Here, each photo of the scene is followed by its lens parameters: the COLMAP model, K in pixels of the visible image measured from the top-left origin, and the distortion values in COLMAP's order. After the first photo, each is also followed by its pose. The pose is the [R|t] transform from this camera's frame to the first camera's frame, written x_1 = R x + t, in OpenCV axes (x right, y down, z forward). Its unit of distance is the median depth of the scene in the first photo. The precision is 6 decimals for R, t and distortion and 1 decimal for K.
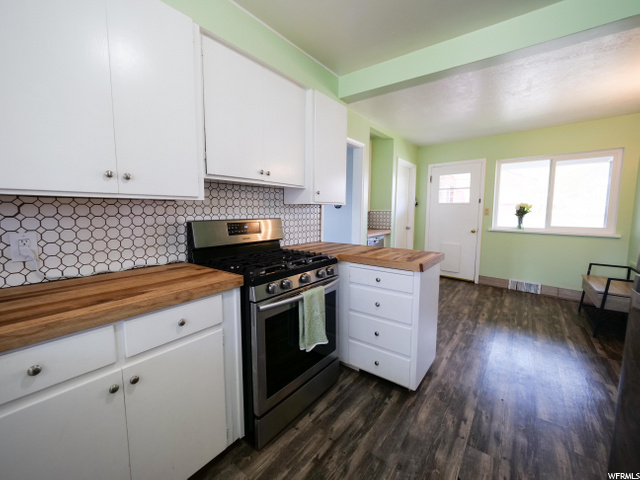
lens RADIAL K [[268.7, 0, 315.4], [0, 268.7, 235.5], [0, 0, 1]] dist [-0.005866, 0.000637]
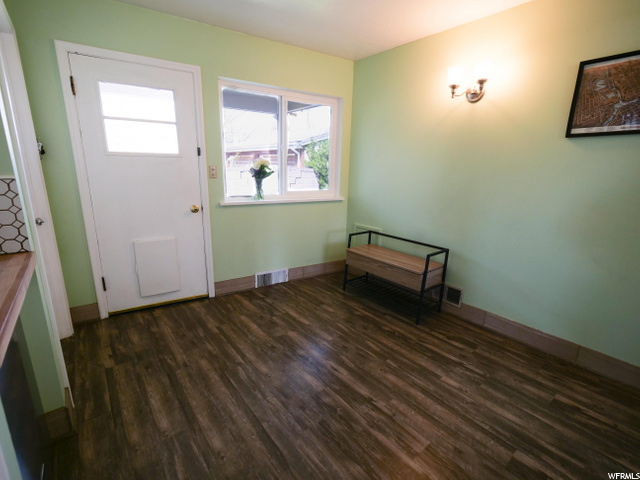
lens RADIAL K [[291.0, 0, 312.6], [0, 291.0, 239.0], [0, 0, 1]] dist [-0.010536, -0.000756]
pose [[0.235397, -0.234411, 0.943207, 0.130200], [0.074876, 0.971968, 0.222872, -0.111493], [-0.969011, 0.018160, 0.246350, 0.997706]]
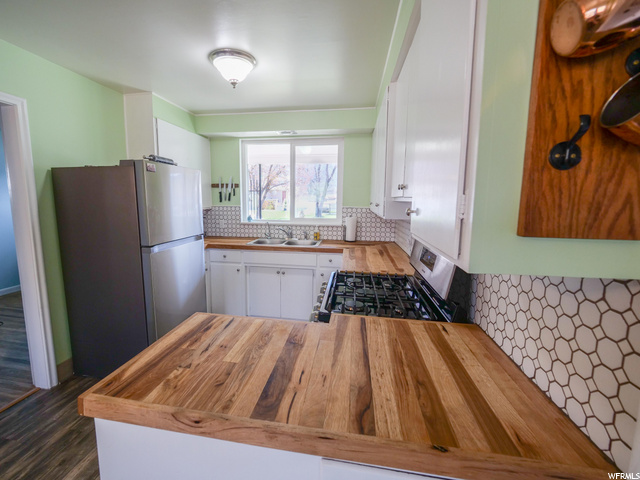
lens RADIAL K [[268.7, 0, 317.6], [0, 268.7, 237.8], [0, 0, 1]] dist [-0.005866, 0.000637]
pose [[-0.885392, 0.058192, -0.461189, 0.256545], [-0.050867, 0.974046, 0.220559, -0.156882], [0.462054, 0.218740, -0.859452, 0.995823]]
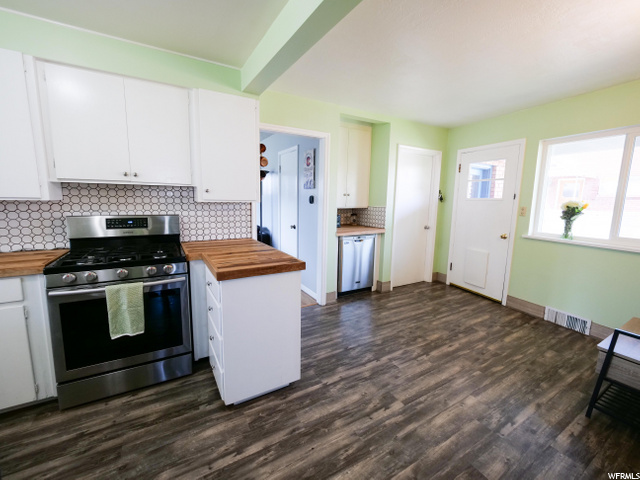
lens RADIAL K [[268.7, 0, 315.4], [0, 268.7, 235.0], [0, 0, 1]] dist [-0.005866, 0.000637]
pose [[0.927152, 0.063162, -0.369323, 0.591696], [-0.049707, 0.997711, 0.045843, -0.045567], [0.371374, -0.024146, 0.928169, 0.158277]]
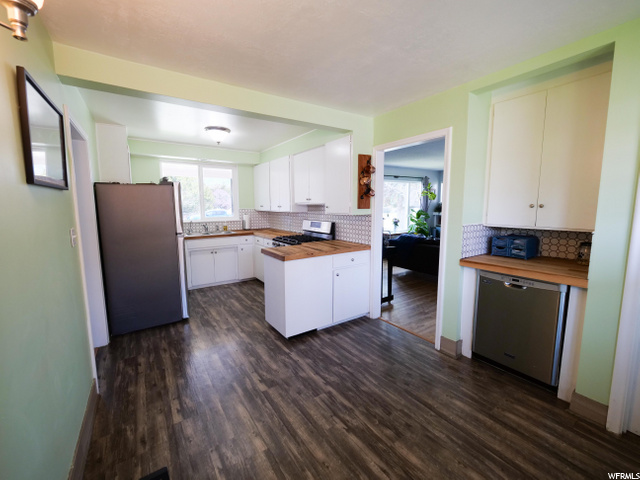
lens RADIAL K [[268.7, 0, 314.0], [0, 268.7, 236.7], [0, 0, 1]] dist [-0.005866, 0.000637]
pose [[-0.318762, 0.112084, -0.941184, 1.159573], [-0.085149, 0.985582, 0.146210, -0.160526], [0.944002, 0.126747, -0.304622, 1.088732]]
